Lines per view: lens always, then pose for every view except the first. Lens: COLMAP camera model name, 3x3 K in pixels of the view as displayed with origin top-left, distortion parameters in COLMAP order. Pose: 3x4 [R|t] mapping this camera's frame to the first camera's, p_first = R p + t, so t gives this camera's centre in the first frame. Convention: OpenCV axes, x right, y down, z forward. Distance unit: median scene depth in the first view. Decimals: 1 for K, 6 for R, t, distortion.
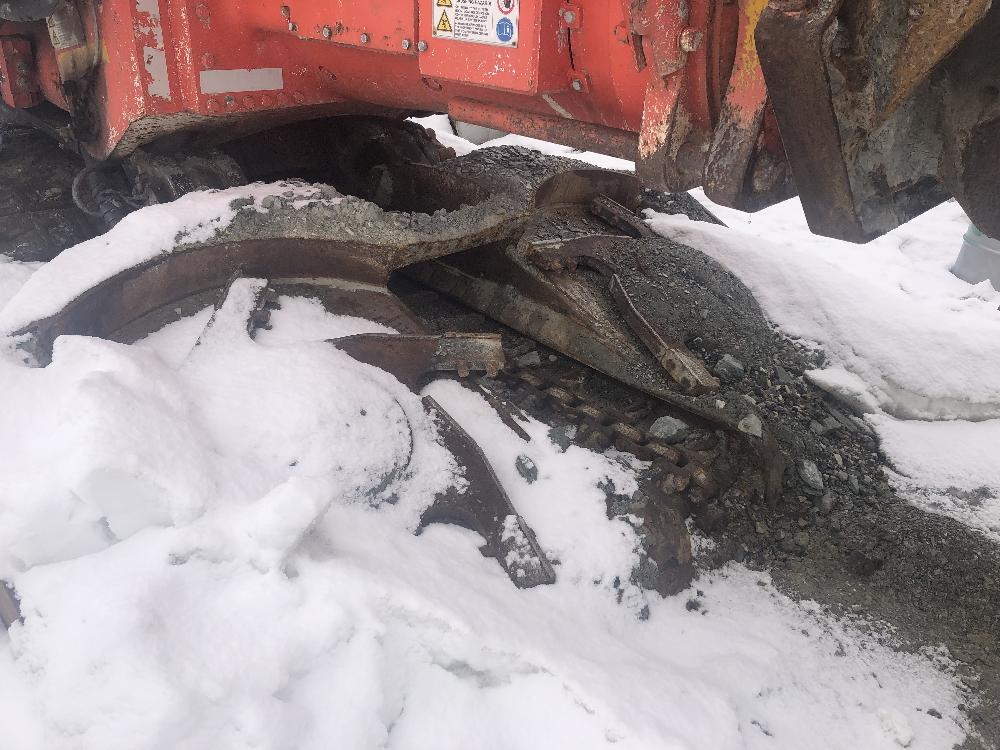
lens RADIAL K [[804.1, 0, 498.4], [0, 804.1, 360.5], [0, 0, 1]] dist [0.099350, -0.155016]
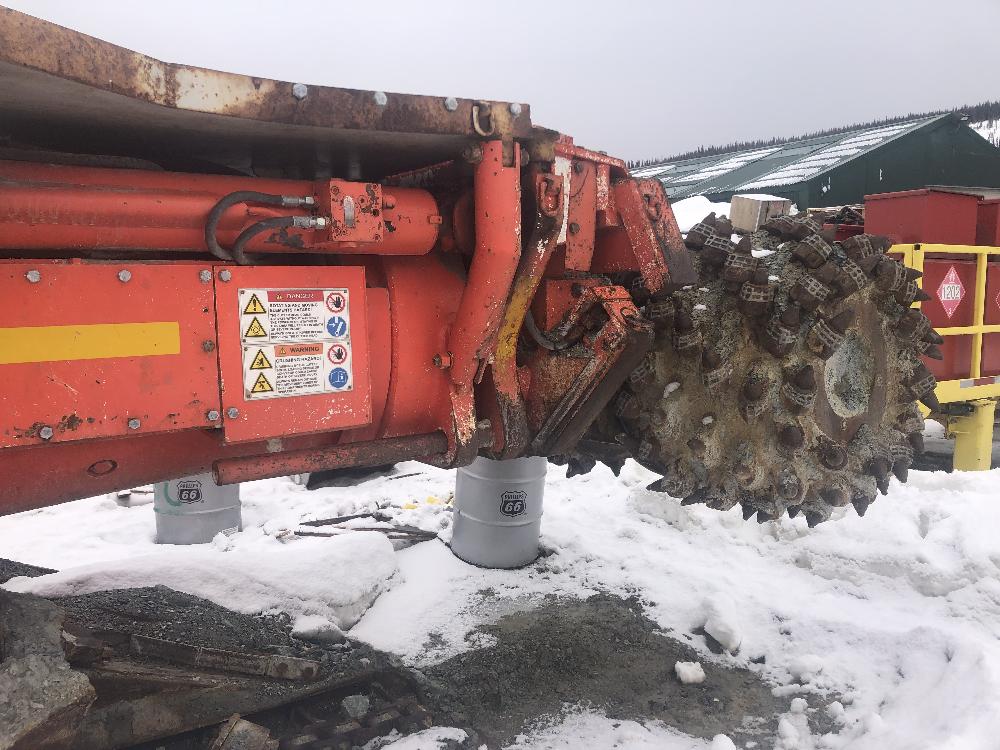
lens RADIAL K [[801.0, 0, 500.0], [0, 801.0, 375.0], [0, 0, 1]] dist [-0.008697, 0.037844]
pose [[0.216885, -0.145259, 0.965329, -0.808332], [0.463512, 0.885612, 0.029124, -0.280679], [-0.859138, 0.441125, 0.259406, 0.440912]]
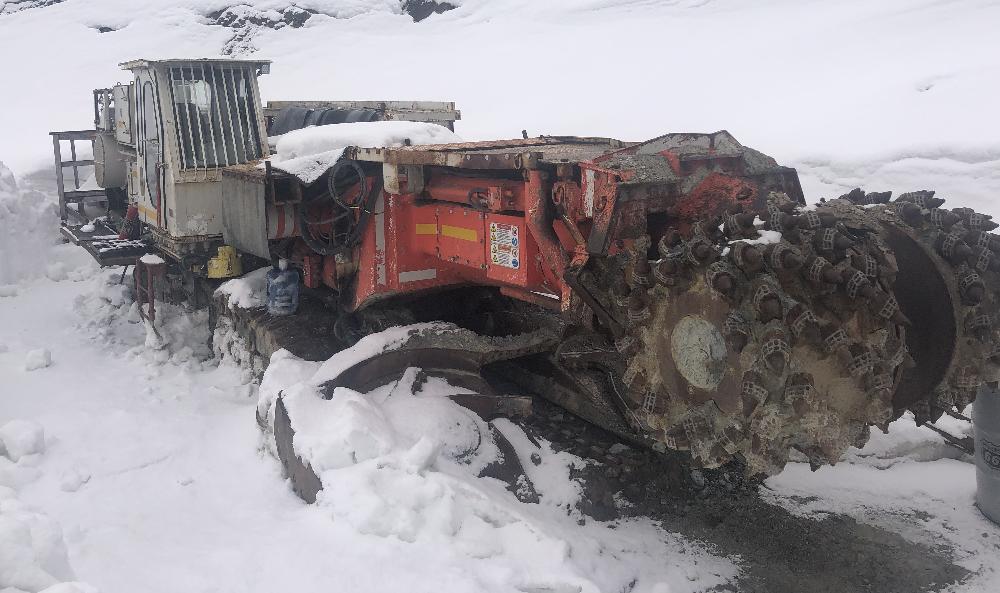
lens RADIAL K [[893.7, 0, 459.5], [0, 893.7, 181.1], [0, 0, 1]] dist [0.036334, -0.062459]
pose [[0.968962, -0.043794, -0.243298, 0.442476], [-0.047933, 0.932222, -0.358700, 0.309134], [0.242516, 0.359229, 0.901189, -1.392001]]
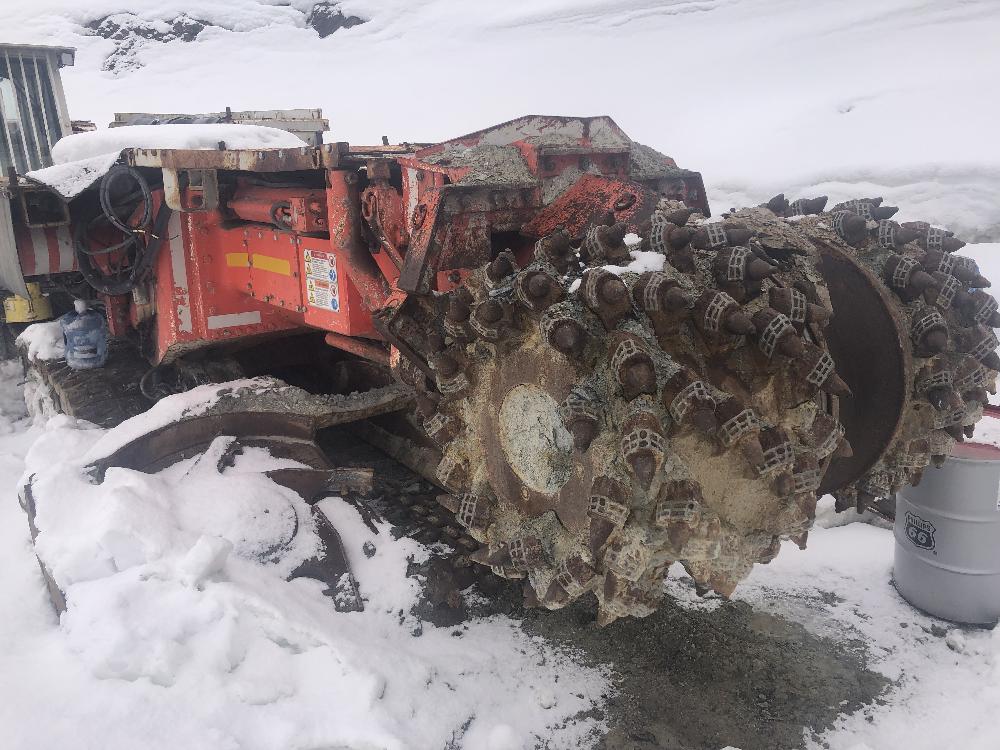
lens RADIAL K [[829.9, 0, 499.4], [0, 829.9, 371.9], [0, 0, 1]] dist [0.055015, -0.076323]
pose [[0.989796, -0.019793, -0.141109, 0.551948], [-0.007307, 0.981951, -0.188992, 0.099536], [0.142303, 0.188095, 0.971787, -0.681804]]
